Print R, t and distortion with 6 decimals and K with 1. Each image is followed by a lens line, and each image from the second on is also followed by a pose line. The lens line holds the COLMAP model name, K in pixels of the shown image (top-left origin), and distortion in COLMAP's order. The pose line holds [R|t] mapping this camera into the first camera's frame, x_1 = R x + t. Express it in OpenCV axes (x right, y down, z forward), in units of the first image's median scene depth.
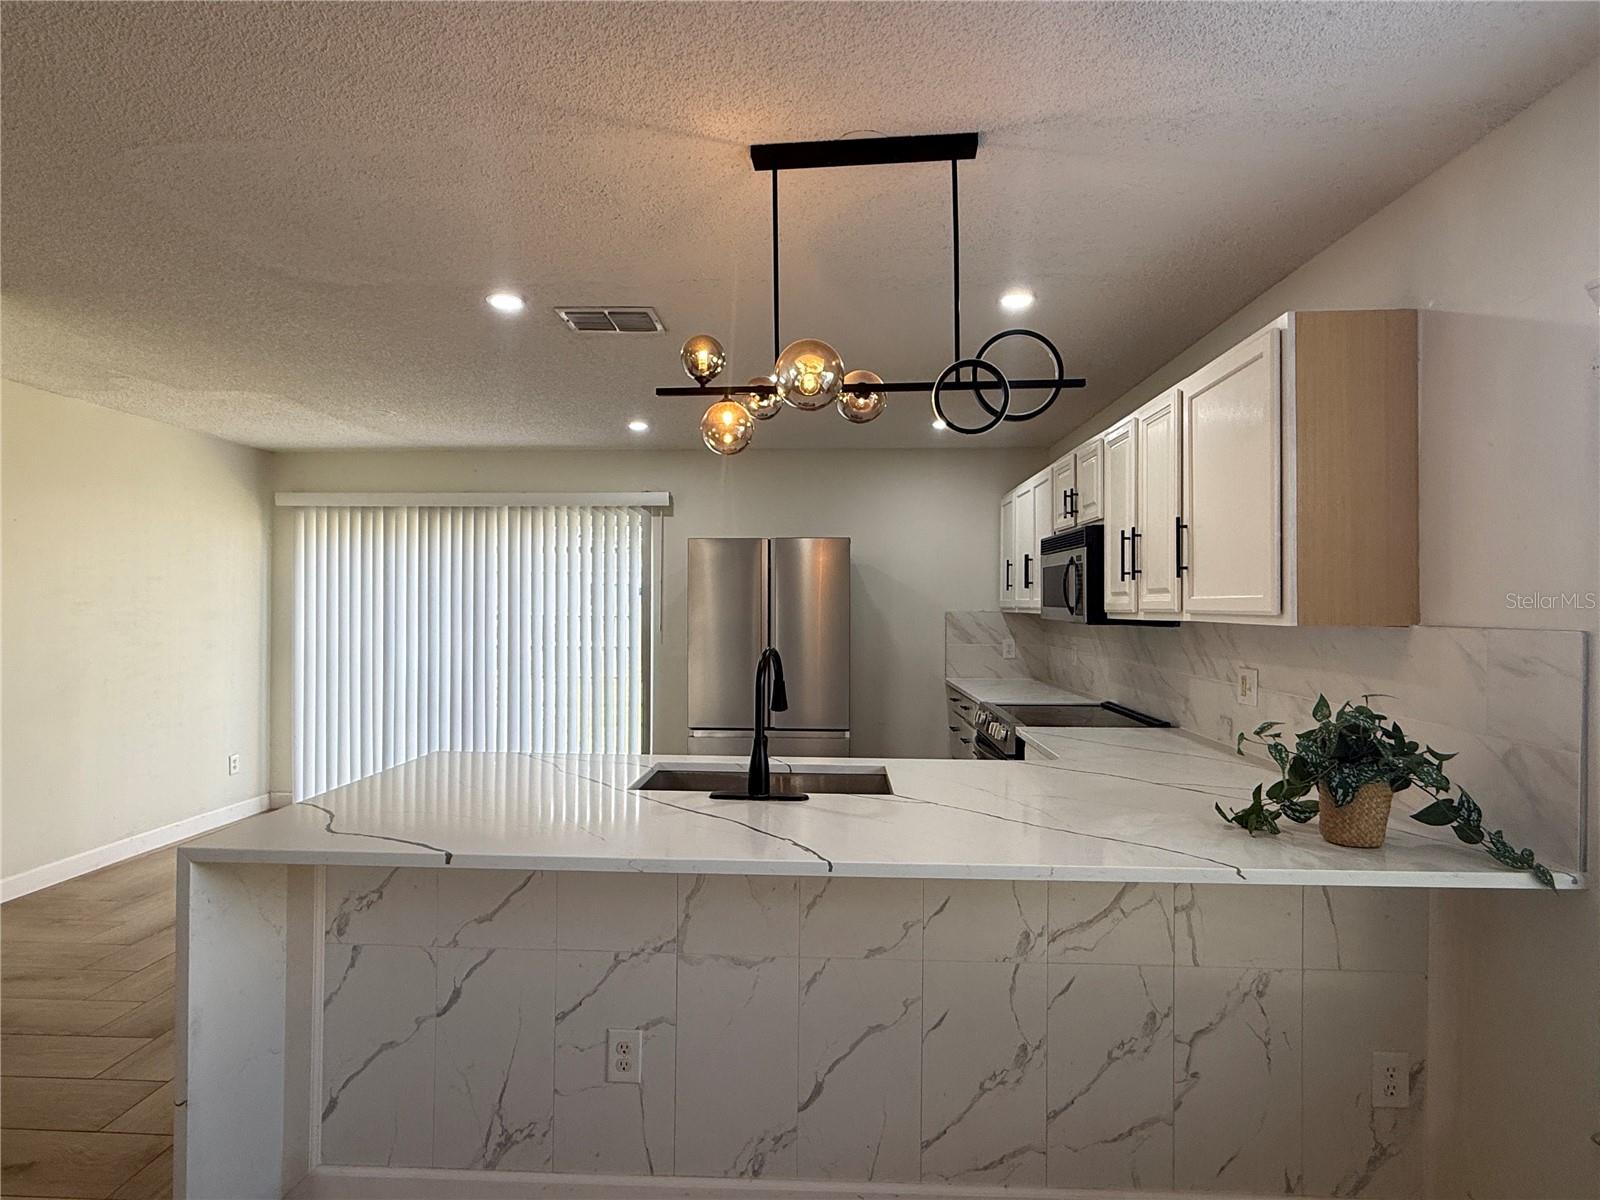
lens RADIAL K [[841.4, 0, 800.0], [0, 841.4, 600.0], [0, 0, 1]] dist [-0.000293, -0.000480]
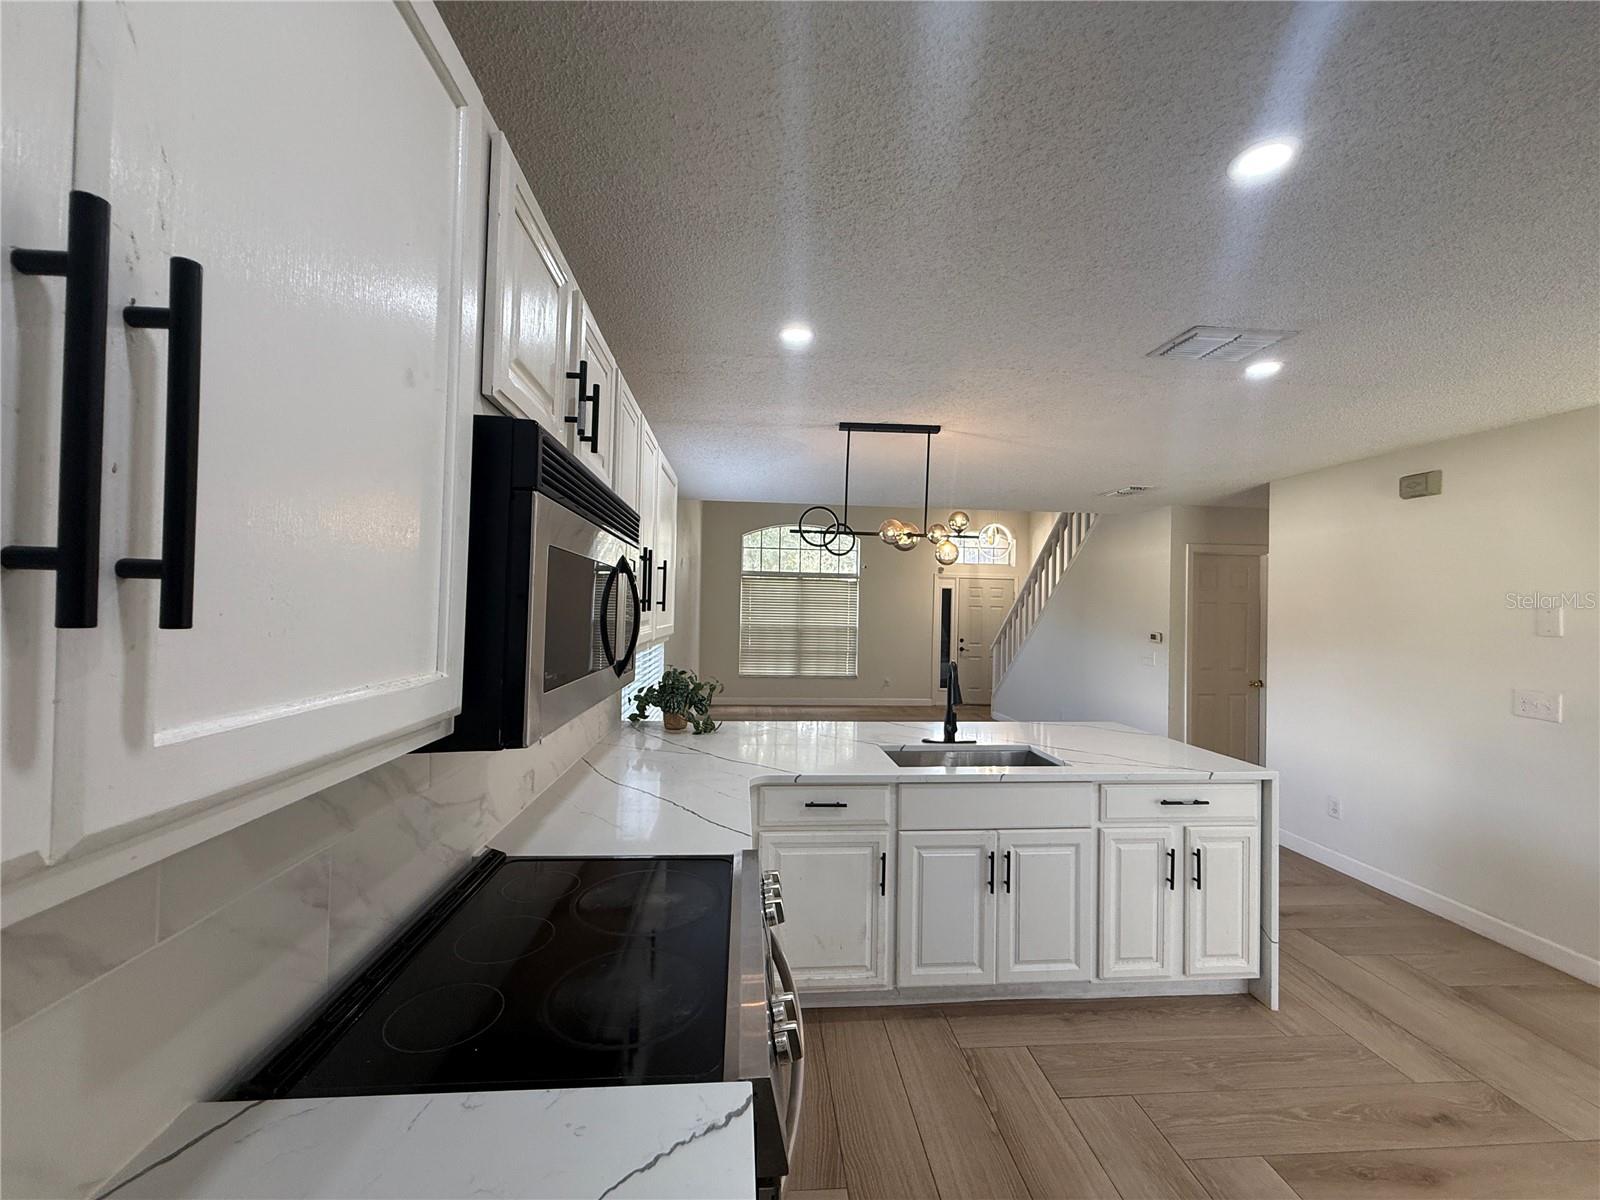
lens RADIAL K [[635.7, 0, 795.7], [0, 635.7, 599.9], [0, 0, 1]] dist [0.000838, 0.000563]
pose [[-0.991594, -0.025853, -0.126780, 0.508493], [-0.023865, 0.999568, -0.017175, -0.042268], [0.127169, -0.014005, -0.991782, 2.557278]]
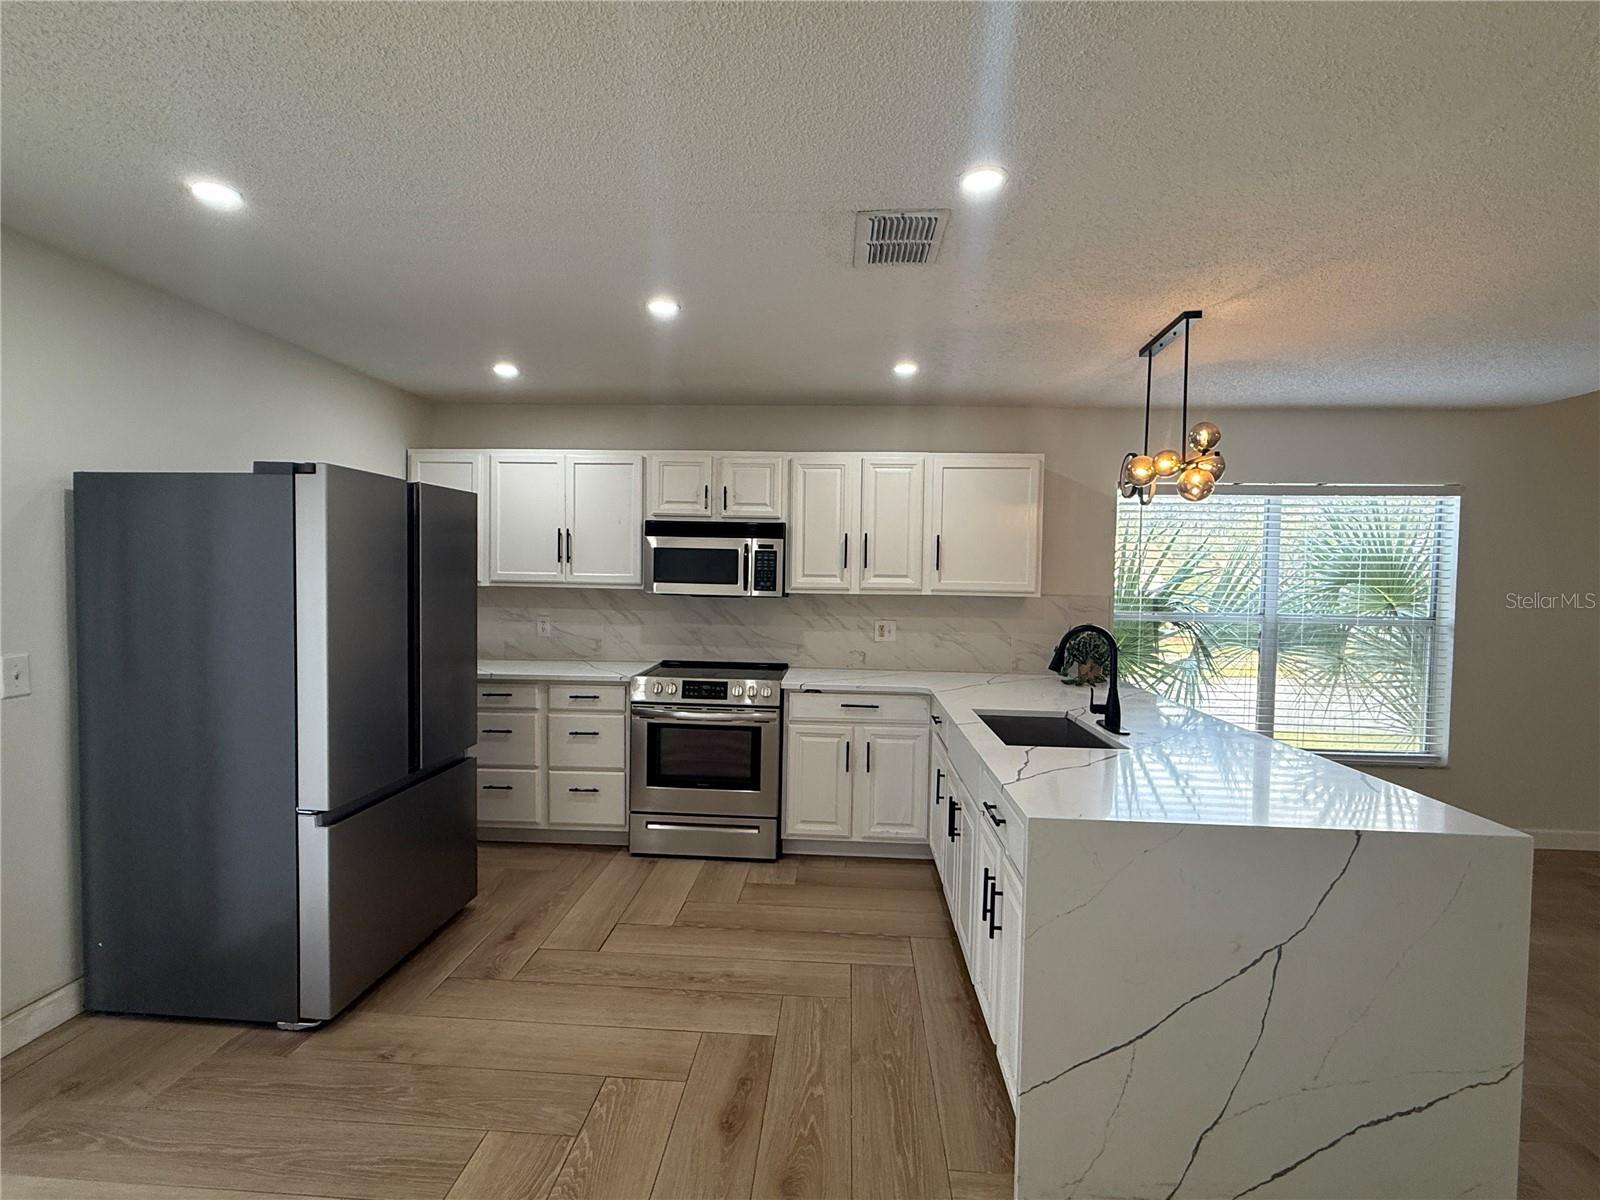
lens RADIAL K [[756.4, 0, 800.0], [0, 756.4, 600.0], [0, 0, 1]] dist [0.003601, 0.000338]
pose [[0.015022, -0.040279, 0.999076, -1.488764], [-0.021311, 0.998948, 0.040594, -0.029772], [-0.999660, -0.021902, 0.014148, 1.683169]]
